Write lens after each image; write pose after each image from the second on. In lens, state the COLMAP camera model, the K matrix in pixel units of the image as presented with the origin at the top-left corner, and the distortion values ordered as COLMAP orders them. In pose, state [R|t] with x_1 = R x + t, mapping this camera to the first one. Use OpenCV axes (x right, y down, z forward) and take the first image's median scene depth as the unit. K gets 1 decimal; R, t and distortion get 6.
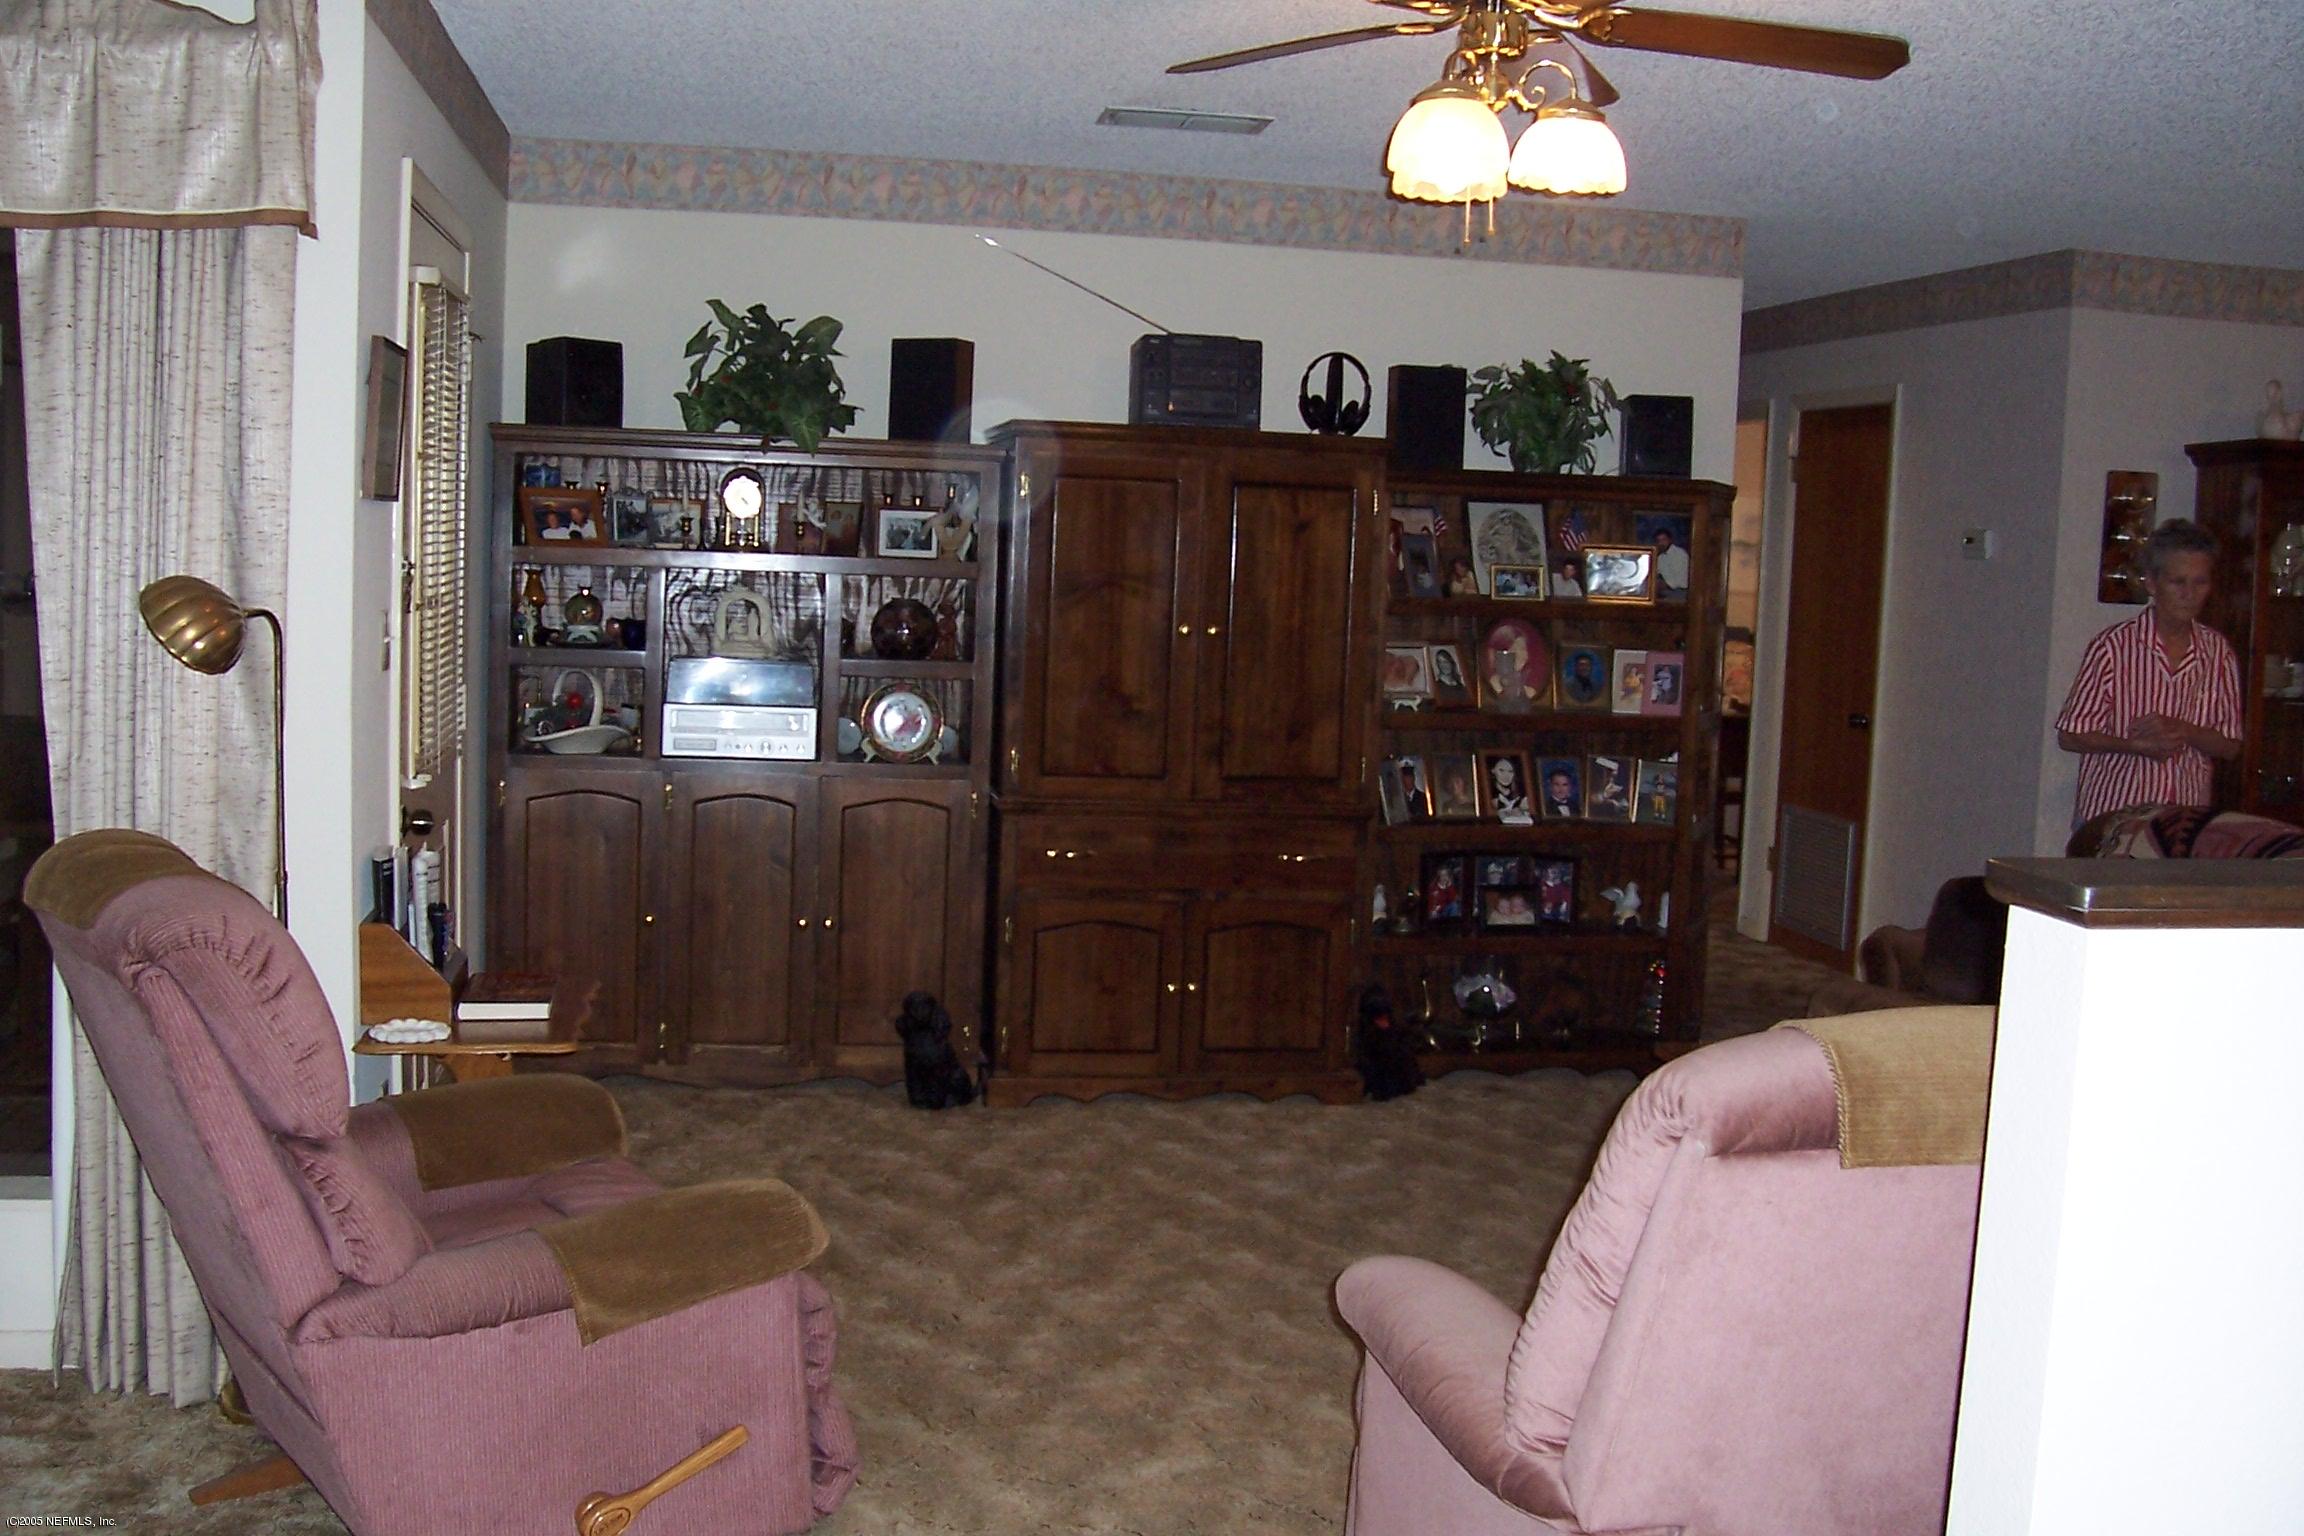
lens RADIAL K [[2277.5, 0, 1152.0], [0, 2277.5, 768.0], [0, 0, 1]] dist [-0.187225, 0.176637]
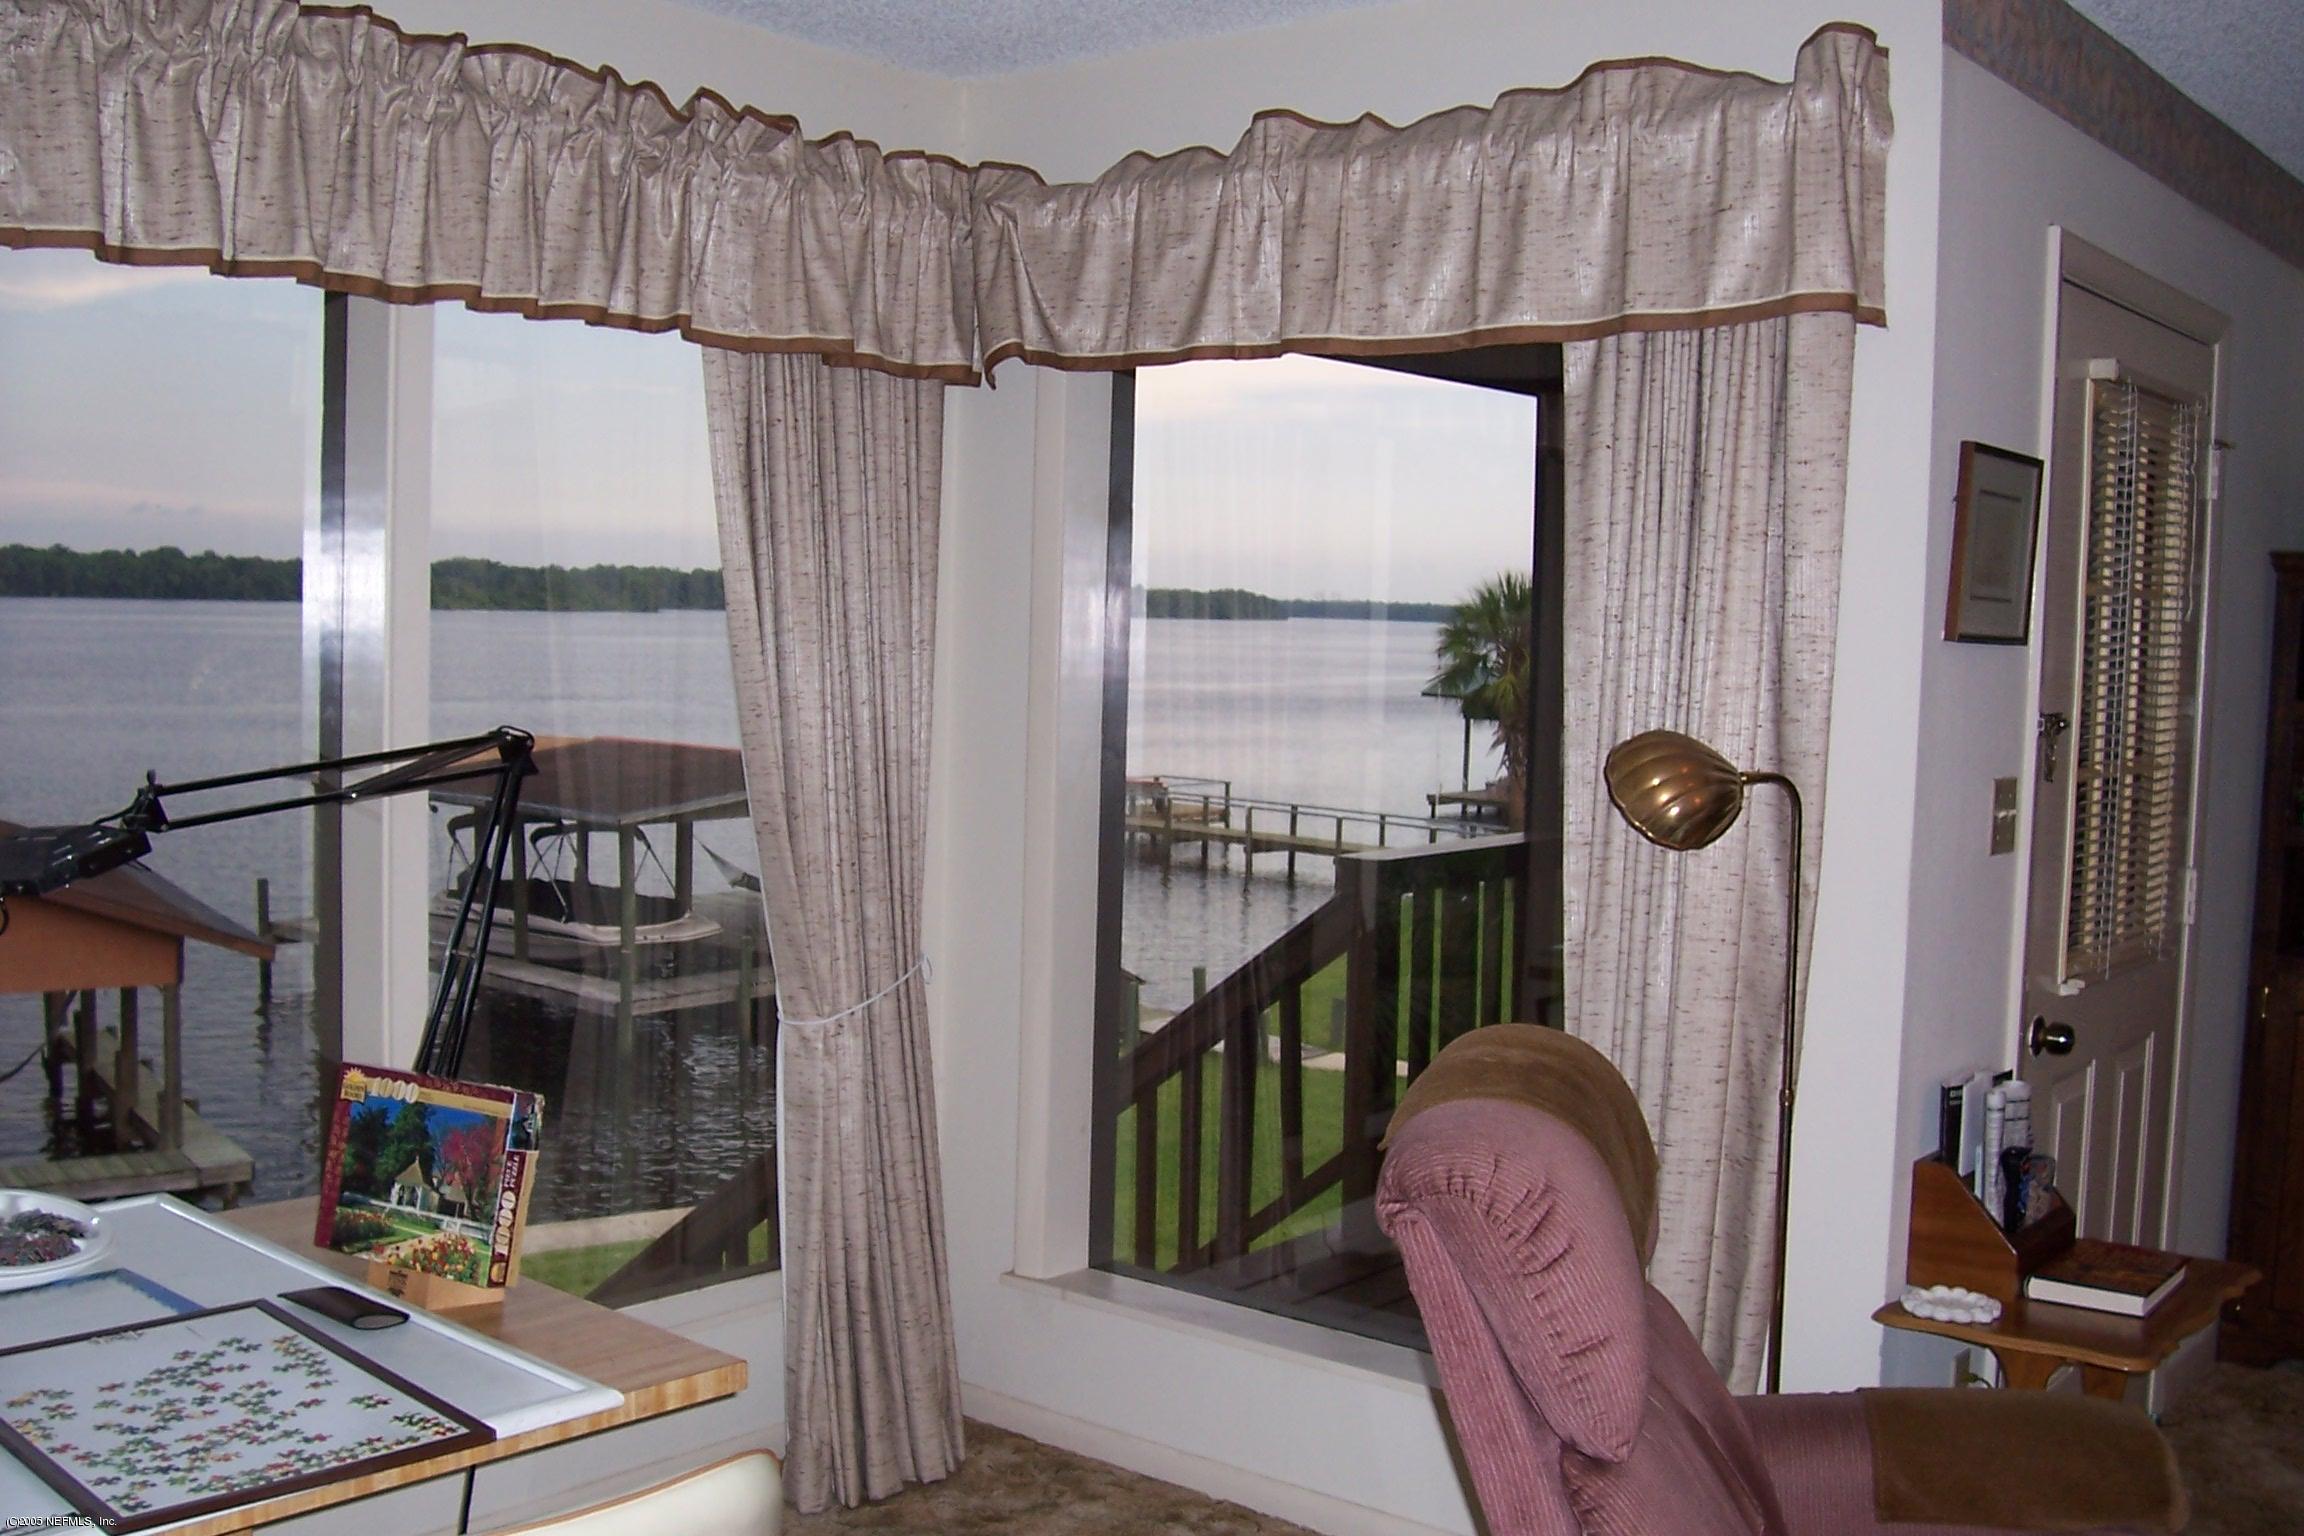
lens RADIAL K [[2277.5, 0, 1152.0], [0, 2277.5, 768.0], [0, 0, 1]] dist [-0.187225, 0.176637]
pose [[0.646175, 0.028079, -0.762672, 0.087346], [-0.078406, 0.996478, -0.029743, -0.029838], [0.759151, 0.079017, 0.646101, 0.276008]]
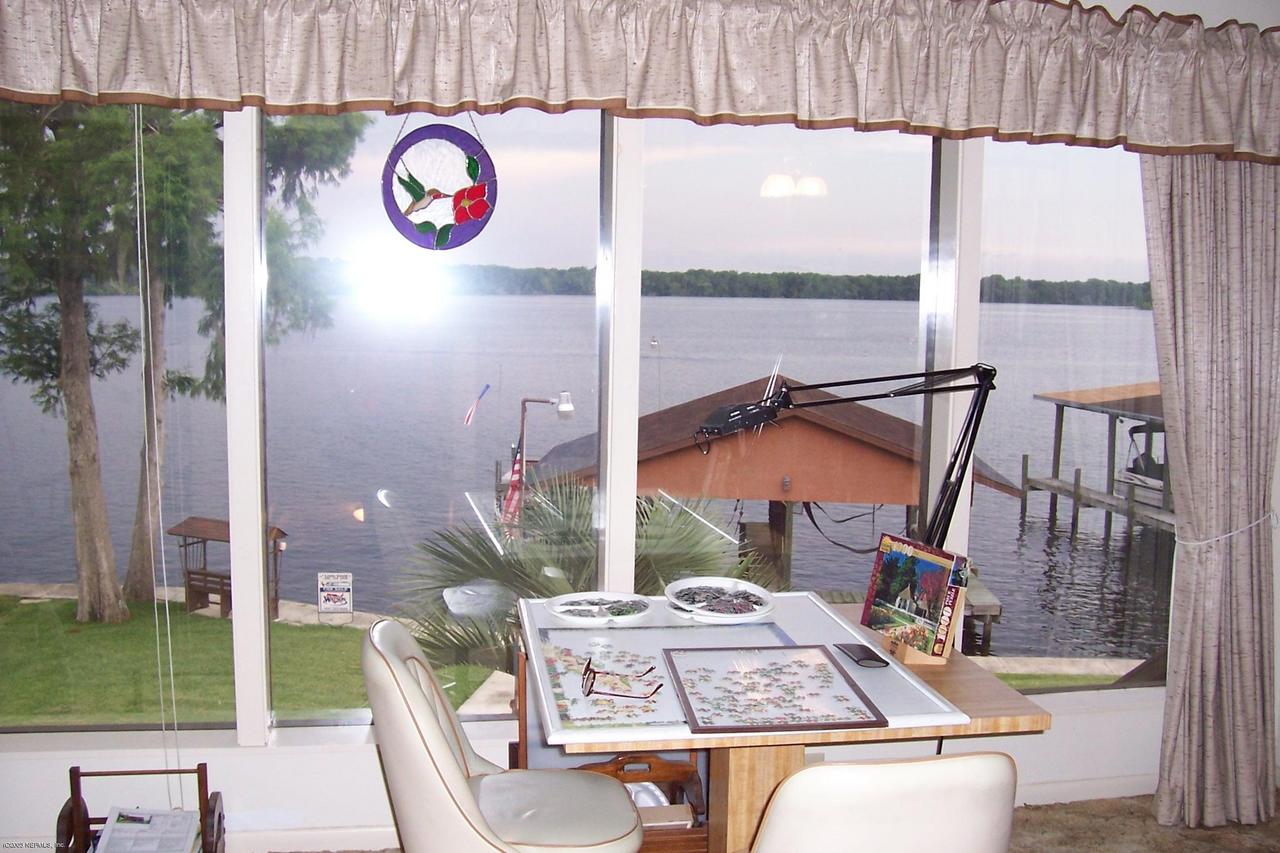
lens RADIAL K [[1265.3, 0, 640.0], [0, 1265.3, 426.5], [0, 0, 1]] dist [-0.187225, 0.176637]
pose [[0.010699, 0.065793, -0.997776, 0.121672], [-0.116746, 0.991091, 0.064100, -0.032410], [0.993104, 0.115800, 0.018285, 0.325903]]
